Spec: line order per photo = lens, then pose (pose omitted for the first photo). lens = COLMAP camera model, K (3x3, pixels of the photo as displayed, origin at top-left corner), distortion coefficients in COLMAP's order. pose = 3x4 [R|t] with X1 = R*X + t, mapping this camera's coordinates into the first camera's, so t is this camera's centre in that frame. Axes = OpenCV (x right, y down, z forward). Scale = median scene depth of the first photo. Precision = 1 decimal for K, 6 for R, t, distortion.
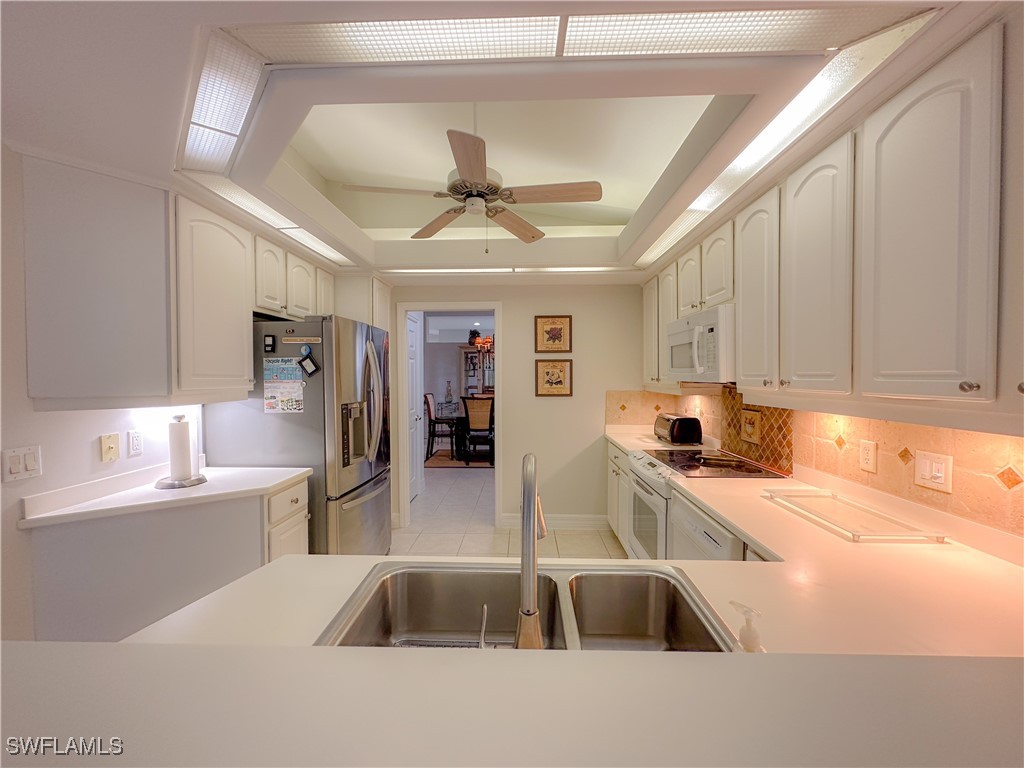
lens RADIAL K [[407.5, 0, 509.9], [0, 407.5, 382.6], [0, 0, 1]] dist [-0.002803, 0.000943]
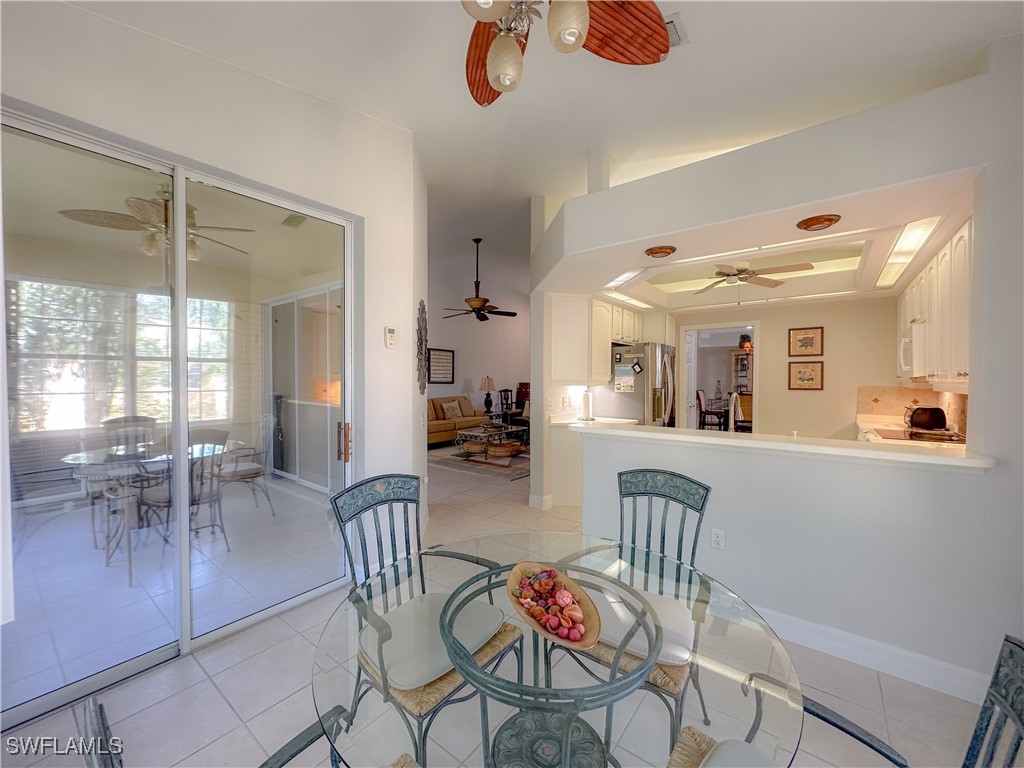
lens RADIAL K [[407.5, 0, 515.7], [0, 407.5, 382.5], [0, 0, 1]] dist [-0.002803, 0.000943]
pose [[0.815365, 0.010188, -0.578858, 0.145524], [-0.012736, 0.999919, -0.000341, 0.030383], [0.578807, 0.007651, 0.815429, -0.809254]]
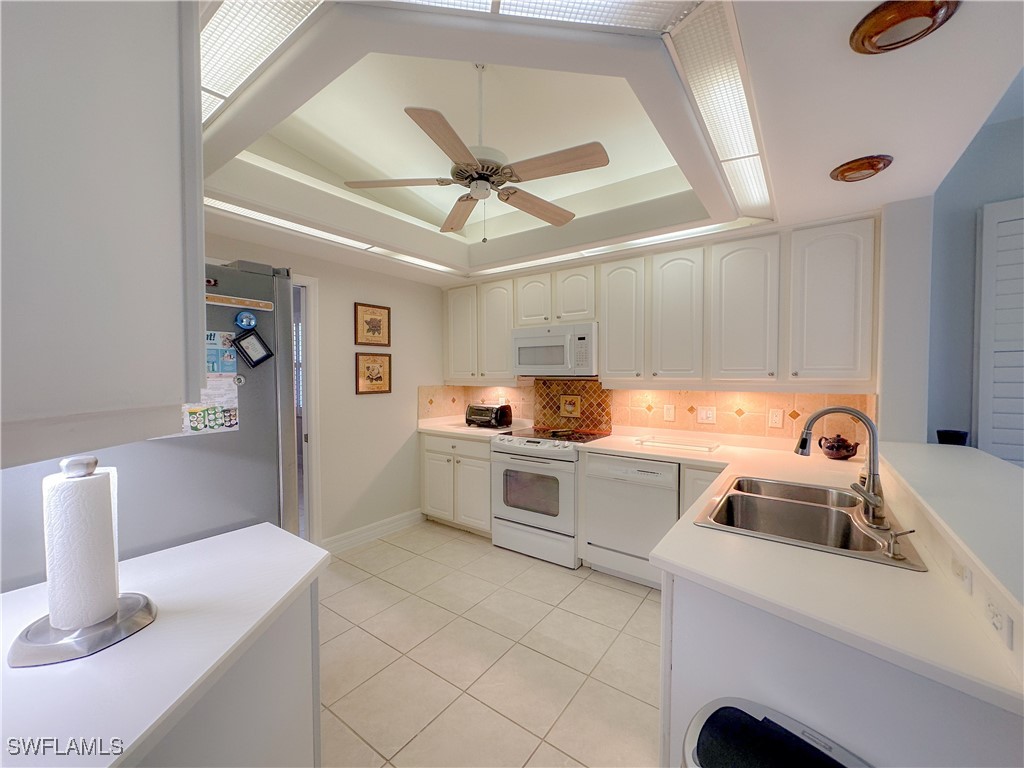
lens RADIAL K [[407.5, 0, 515.5], [0, 407.5, 383.2], [0, 0, 1]] dist [-0.002803, 0.000943]
pose [[0.562505, -0.017433, 0.826610, -0.645278], [0.013631, 0.999837, 0.011811, 0.005581], [-0.826682, 0.004623, 0.562651, 0.309459]]
